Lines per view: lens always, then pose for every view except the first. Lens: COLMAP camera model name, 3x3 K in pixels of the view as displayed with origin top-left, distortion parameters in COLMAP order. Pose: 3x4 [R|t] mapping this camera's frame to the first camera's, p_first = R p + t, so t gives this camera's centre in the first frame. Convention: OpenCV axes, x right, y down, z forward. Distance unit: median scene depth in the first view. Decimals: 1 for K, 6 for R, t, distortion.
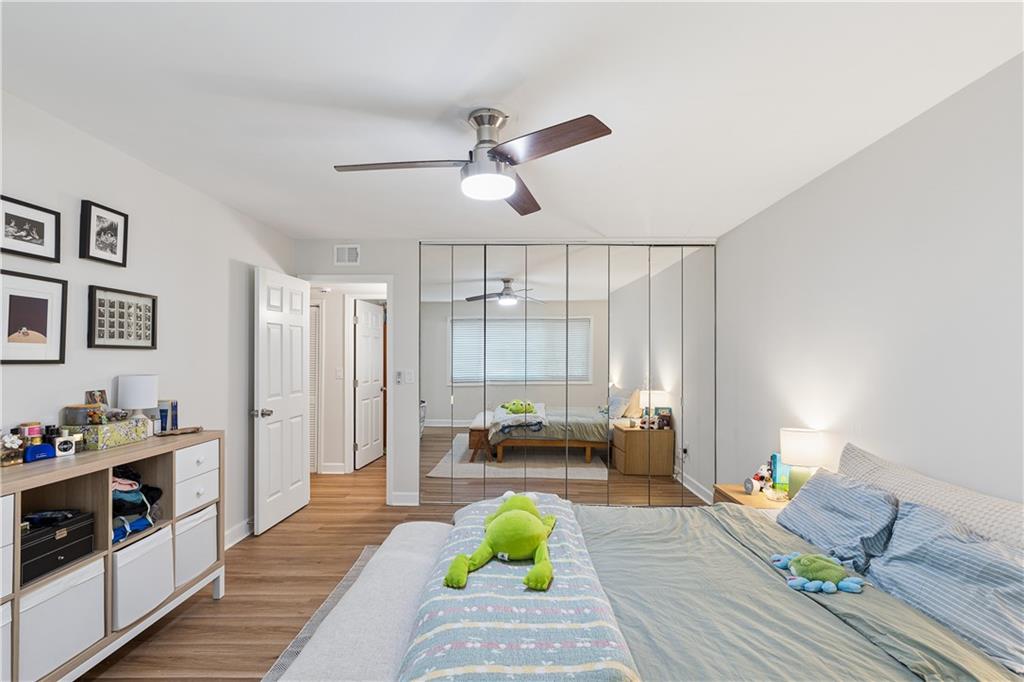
lens RADIAL K [[465.7, 0, 509.0], [0, 465.7, 355.6], [0, 0, 1]] dist [-0.001816, -0.000260]
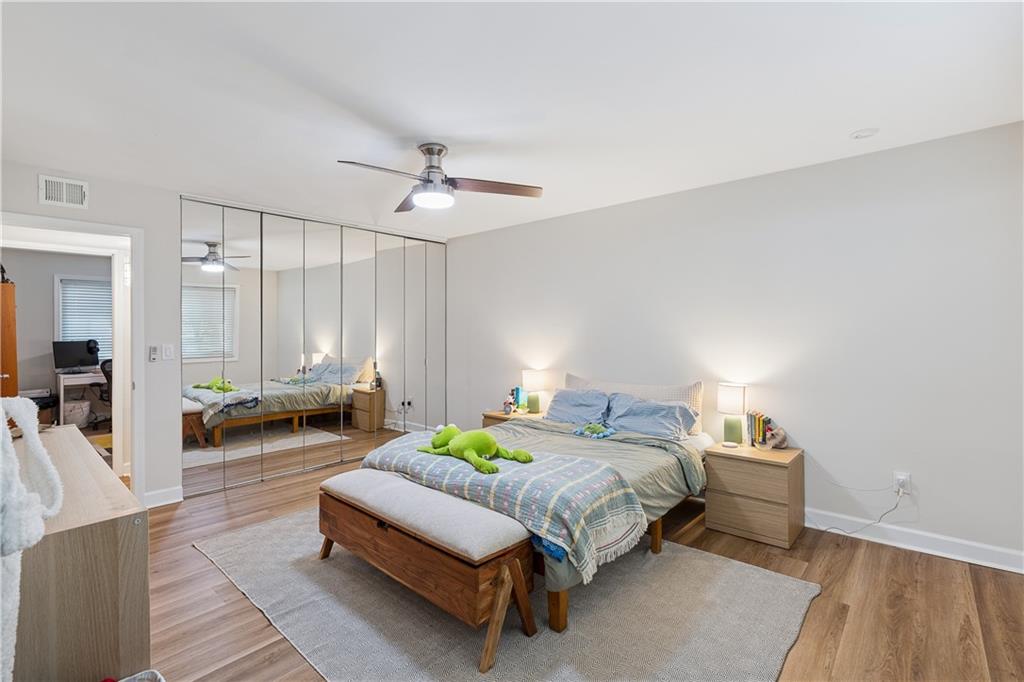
lens RADIAL K [[465.7, 0, 508.0], [0, 465.7, 333.7], [0, 0, 1]] dist [-0.001816, -0.000260]
pose [[0.659502, -0.013387, 0.751584, -0.362209], [0.005937, 0.999903, 0.012600, 0.003152], [-0.751680, -0.003848, 0.659517, -0.019444]]
